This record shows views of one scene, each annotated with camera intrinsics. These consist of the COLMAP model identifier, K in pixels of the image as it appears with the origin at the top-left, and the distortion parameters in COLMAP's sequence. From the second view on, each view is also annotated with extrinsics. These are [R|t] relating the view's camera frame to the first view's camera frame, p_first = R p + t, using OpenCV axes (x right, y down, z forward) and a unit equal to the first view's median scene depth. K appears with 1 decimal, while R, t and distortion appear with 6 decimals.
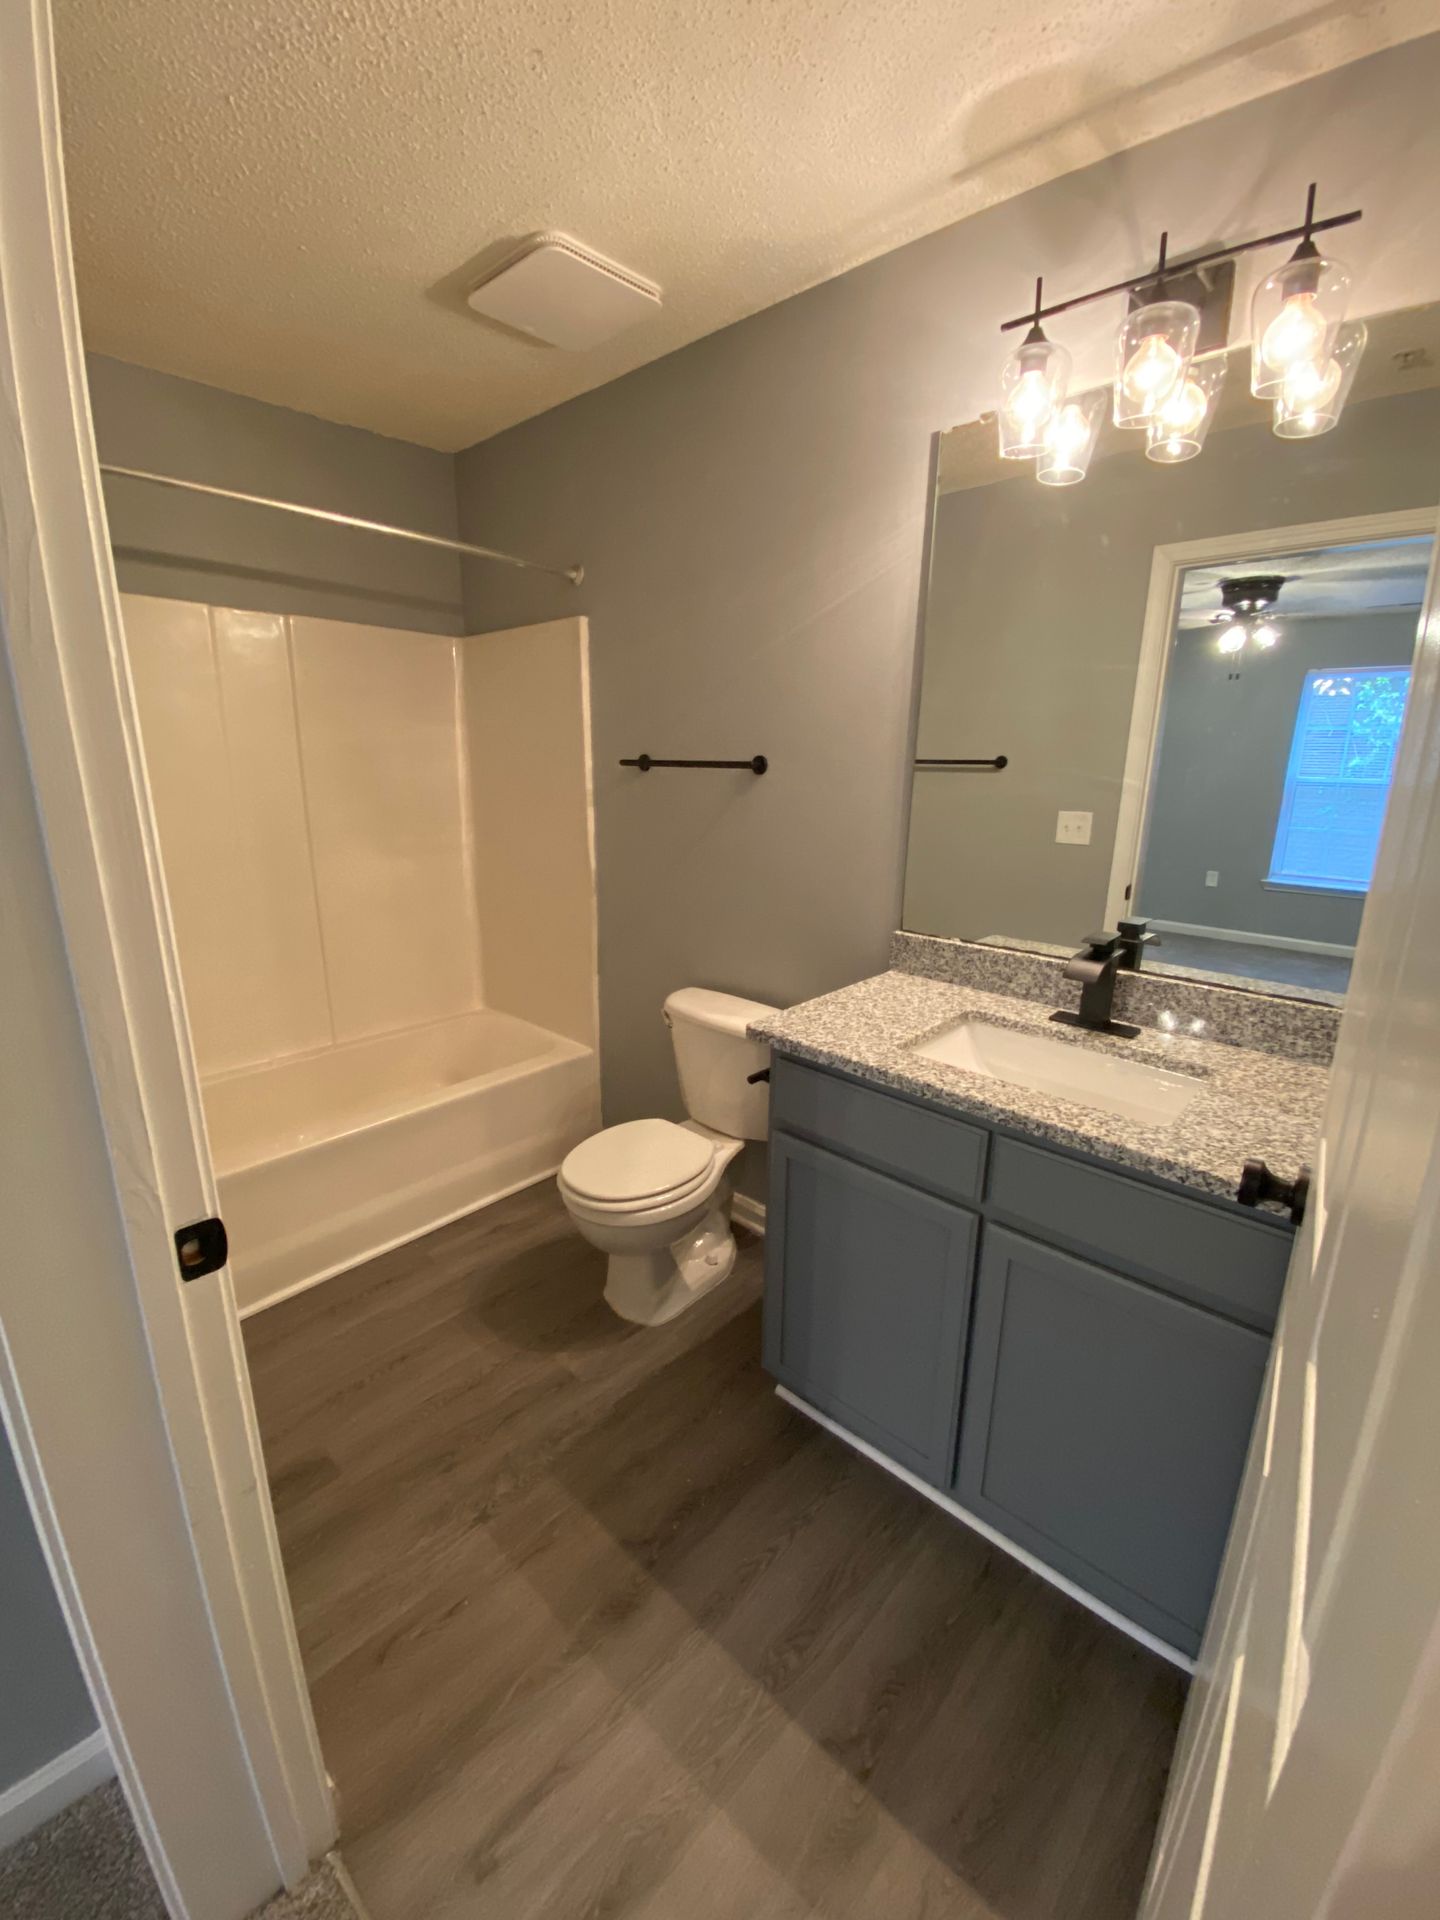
lens RADIAL K [[769.8, 0, 716.5], [0, 769.8, 955.4], [0, 0, 1]] dist [0.042971, -0.026194]
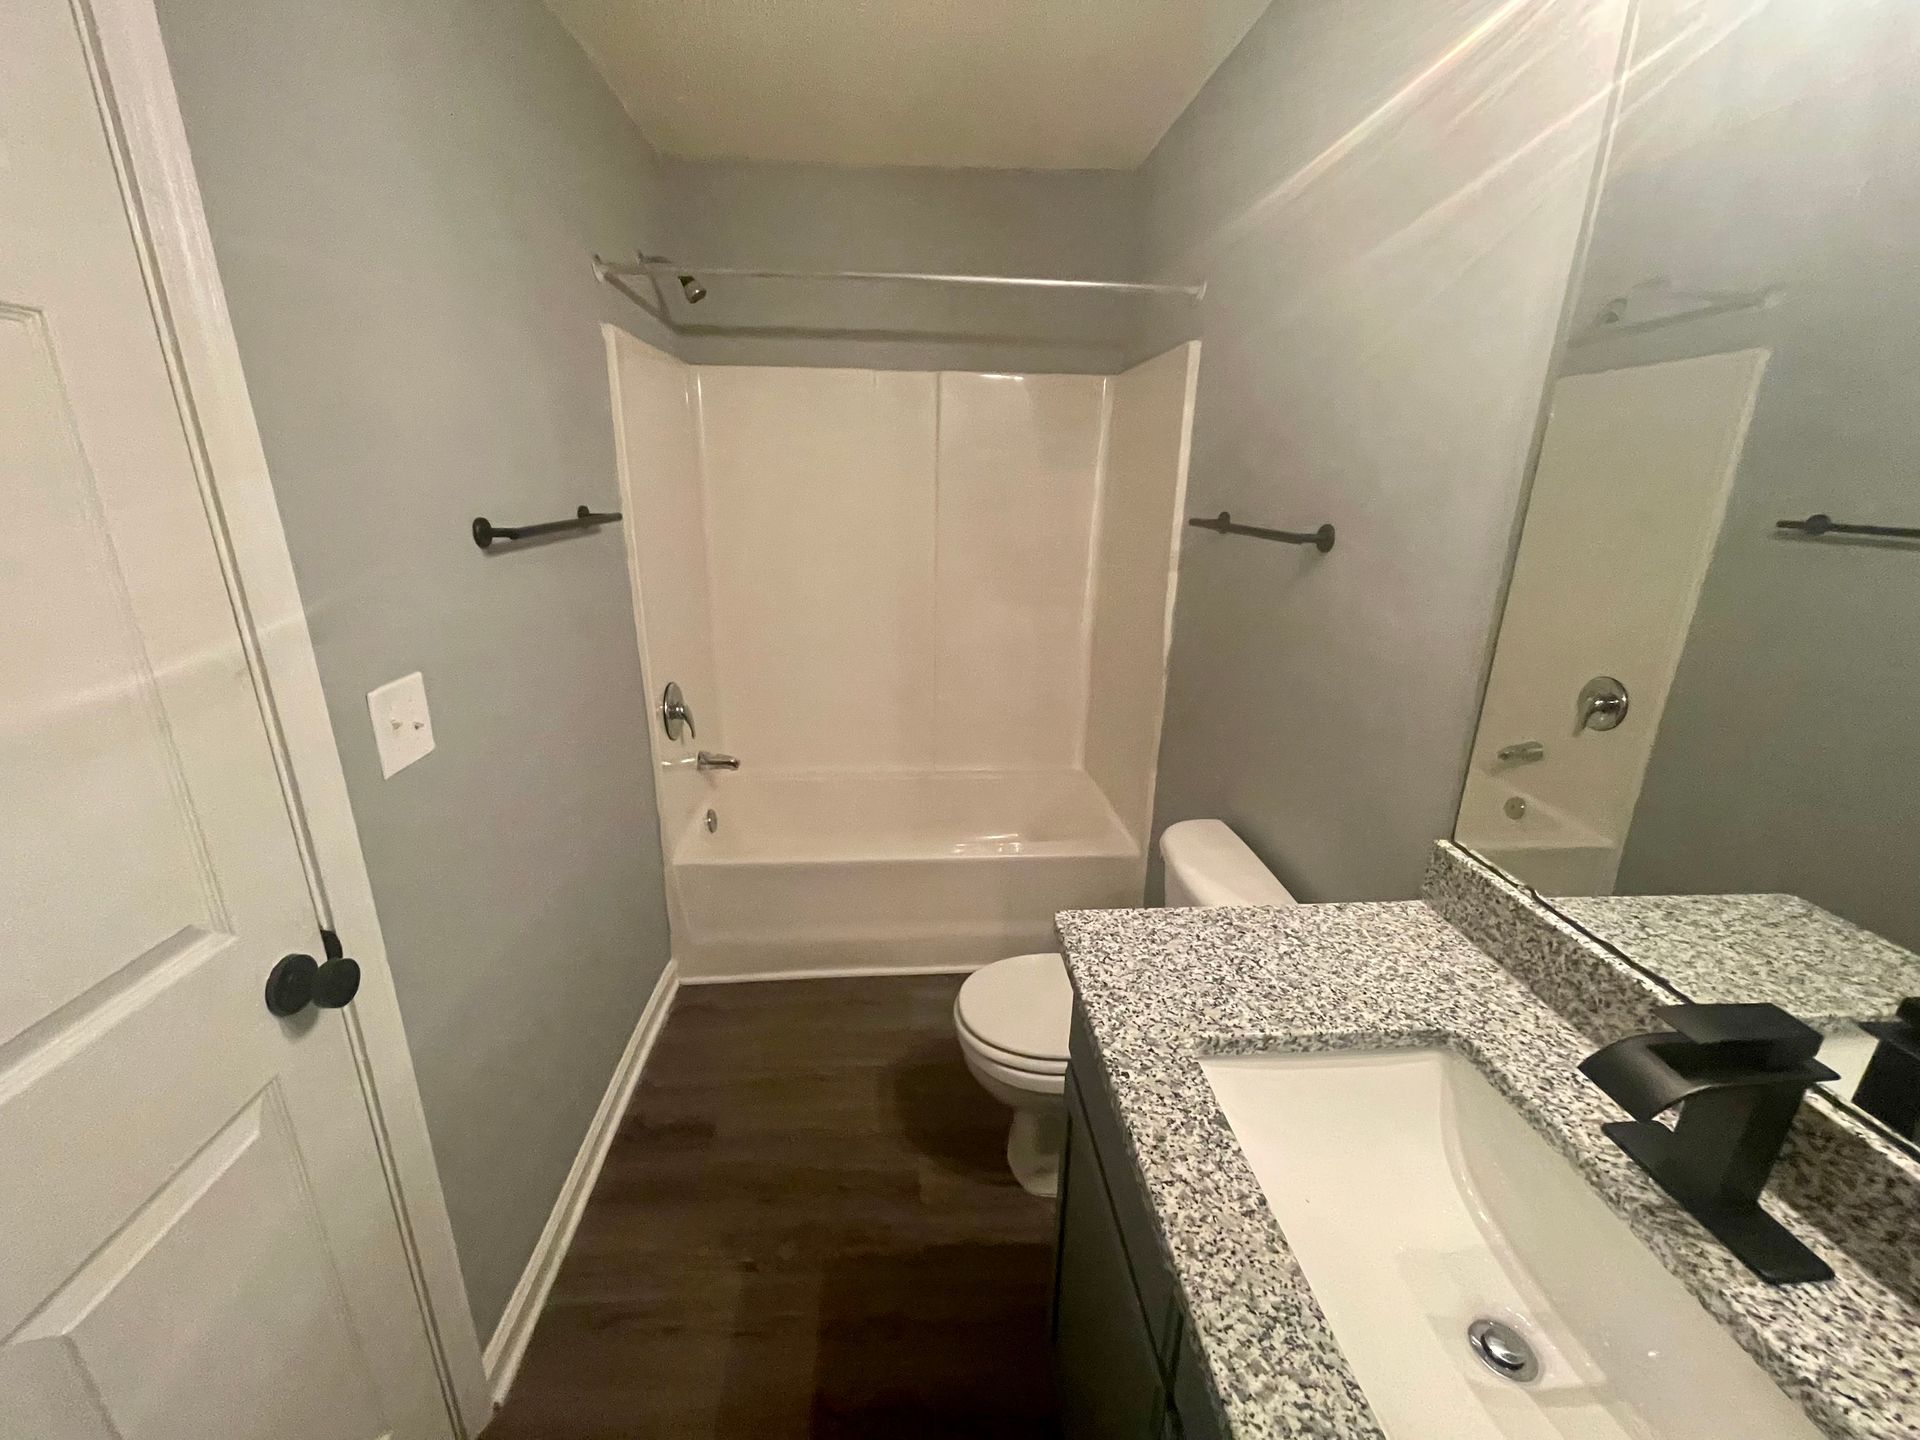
lens RADIAL K [[779.5, 0, 962.5], [0, 779.5, 717.7], [0, 0, 1]] dist [-0.000119, -0.000284]
pose [[0.727115, 0.207168, -0.654511, 0.349559], [-0.173518, 0.977885, 0.116757, -0.134766], [0.664225, 0.028674, 0.746982, 0.313019]]
